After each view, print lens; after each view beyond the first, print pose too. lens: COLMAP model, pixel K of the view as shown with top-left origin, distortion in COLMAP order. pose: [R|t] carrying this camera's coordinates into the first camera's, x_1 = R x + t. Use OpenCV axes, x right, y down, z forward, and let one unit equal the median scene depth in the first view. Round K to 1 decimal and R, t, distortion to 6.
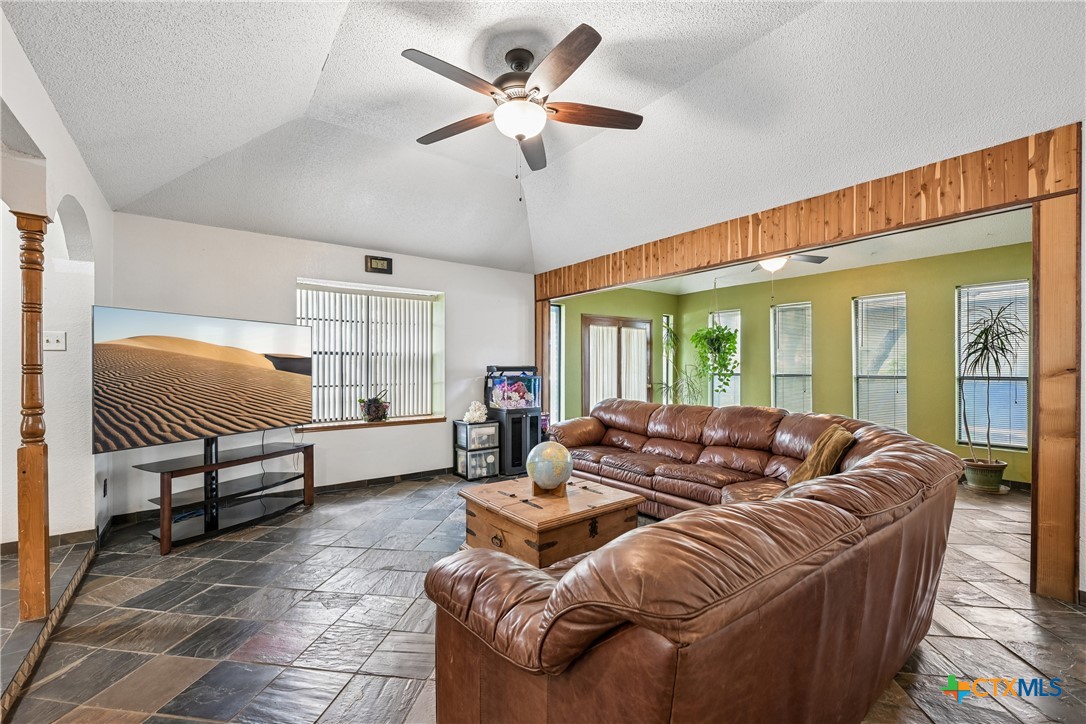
lens RADIAL K [[459.8, 0, 541.3], [0, 459.8, 367.9], [0, 0, 1]] dist [-0.001506, -0.000707]
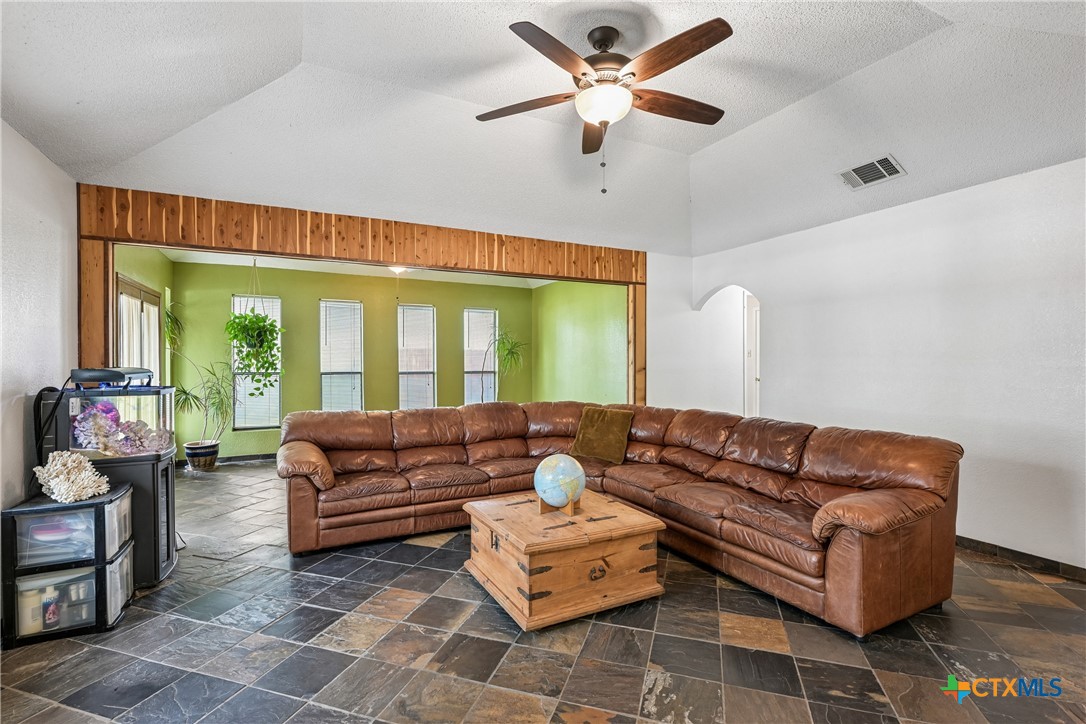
lens RADIAL K [[499.7, 0, 542.1], [0, 499.7, 363.5], [0, 0, 1]] dist [-0.002056, -0.000134]
pose [[0.171138, -0.004848, 0.985235, -0.598006], [-0.001669, 0.999985, 0.005211, -0.015078], [-0.985246, -0.002536, 0.171127, 0.540403]]
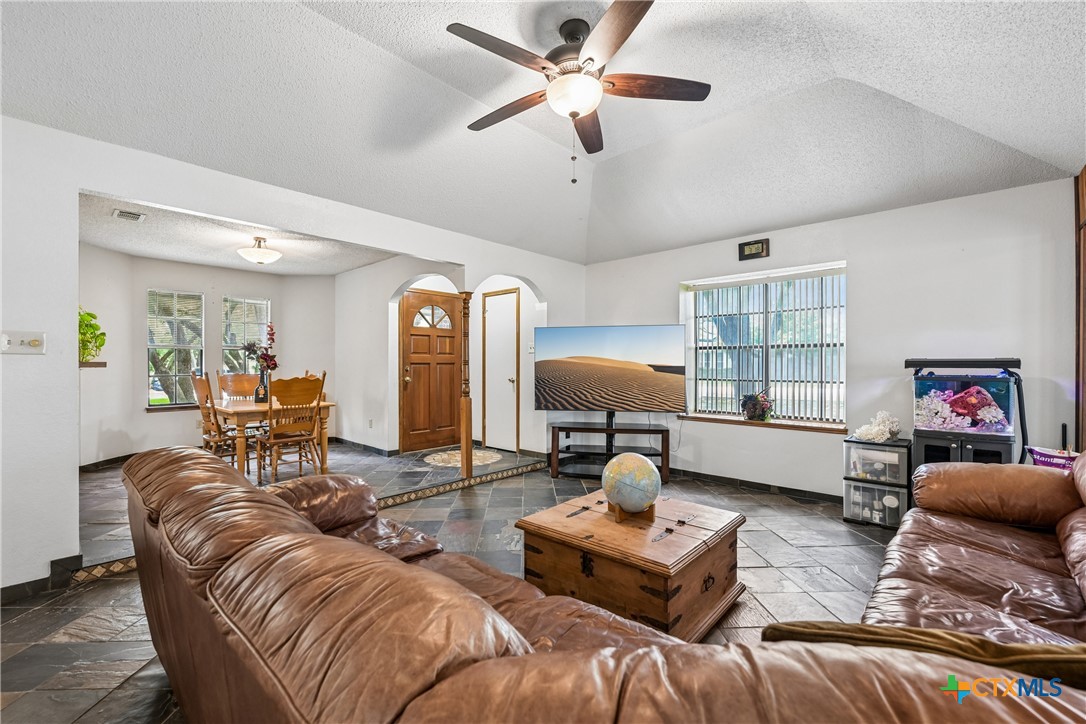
lens RADIAL K [[459.8, 0, 545.0], [0, 459.8, 360.3], [0, 0, 1]] dist [-0.001506, -0.000707]
pose [[0.177011, -0.001782, -0.984207, 0.496001], [-0.000906, 0.999998, -0.001973, -0.000848], [0.984208, 0.001241, 0.177009, 0.444202]]
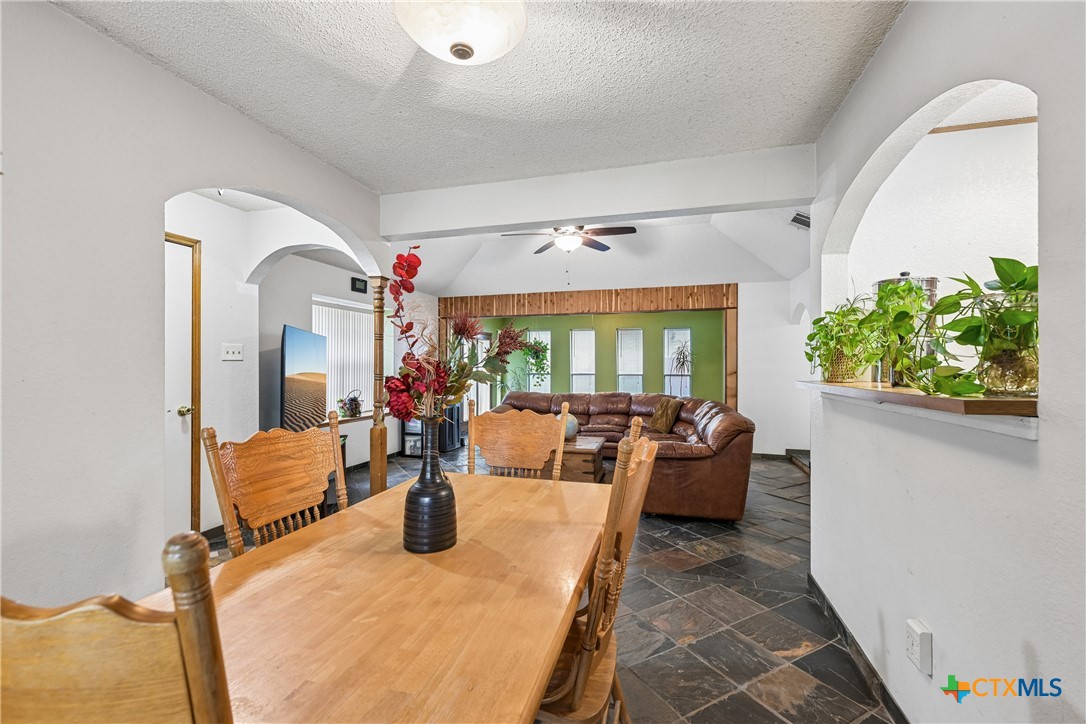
lens RADIAL K [[459.8, 0, 544.2], [0, 459.8, 365.8], [0, 0, 1]] dist [-0.001506, -0.000707]
pose [[0.795065, 0.002212, 0.606520, -0.722746], [-0.002131, 0.999997, -0.000853, -0.015814], [-0.606520, -0.000614, 0.795068, -0.252591]]
